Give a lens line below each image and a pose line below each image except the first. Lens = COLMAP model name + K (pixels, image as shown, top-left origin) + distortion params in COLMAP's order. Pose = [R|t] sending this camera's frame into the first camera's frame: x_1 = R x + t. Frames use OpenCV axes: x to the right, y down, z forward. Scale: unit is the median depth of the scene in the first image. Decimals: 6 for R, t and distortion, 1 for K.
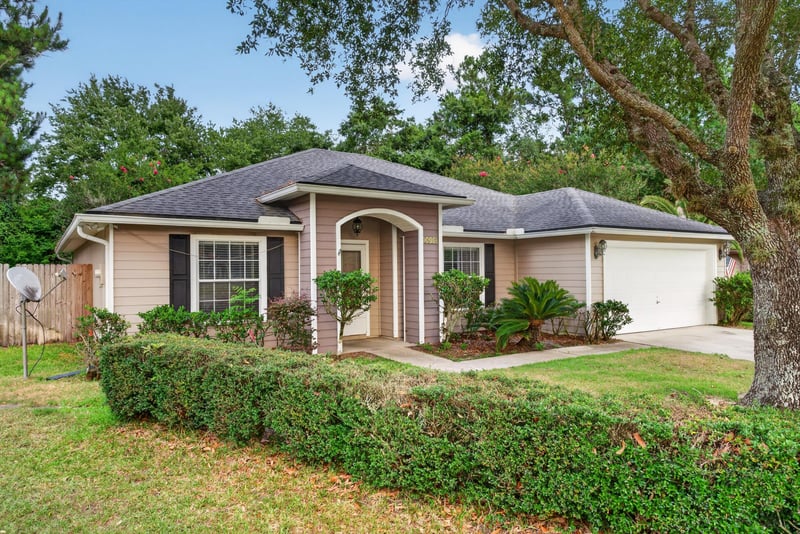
lens RADIAL K [[556.3, 0, 400.0], [0, 556.3, 267.0], [0, 0, 1]] dist [0.008163, 0.001322]
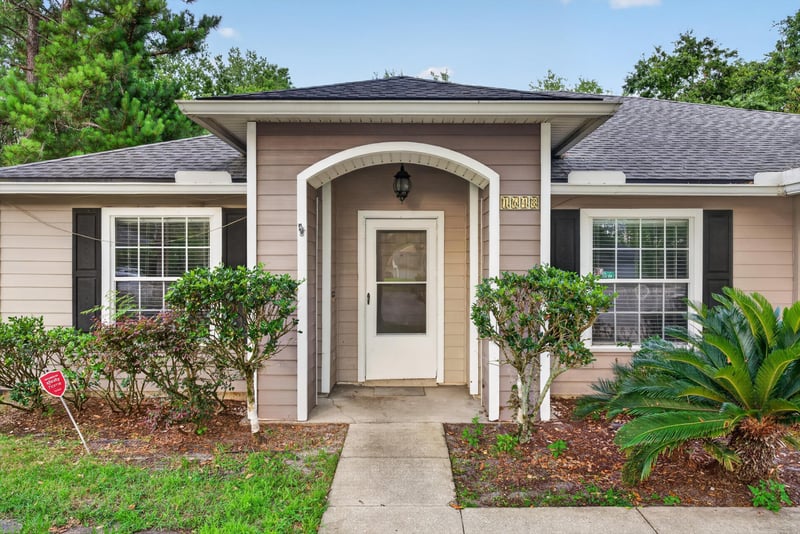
lens RADIAL K [[556.3, 0, 400.0], [0, 556.3, 267.0], [0, 0, 1]] dist [0.008163, 0.001322]
pose [[0.832532, 0.011849, -0.553851, 0.232951], [-0.003936, 0.999873, 0.015475, -0.000411], [0.553964, -0.010704, 0.832472, 0.545513]]
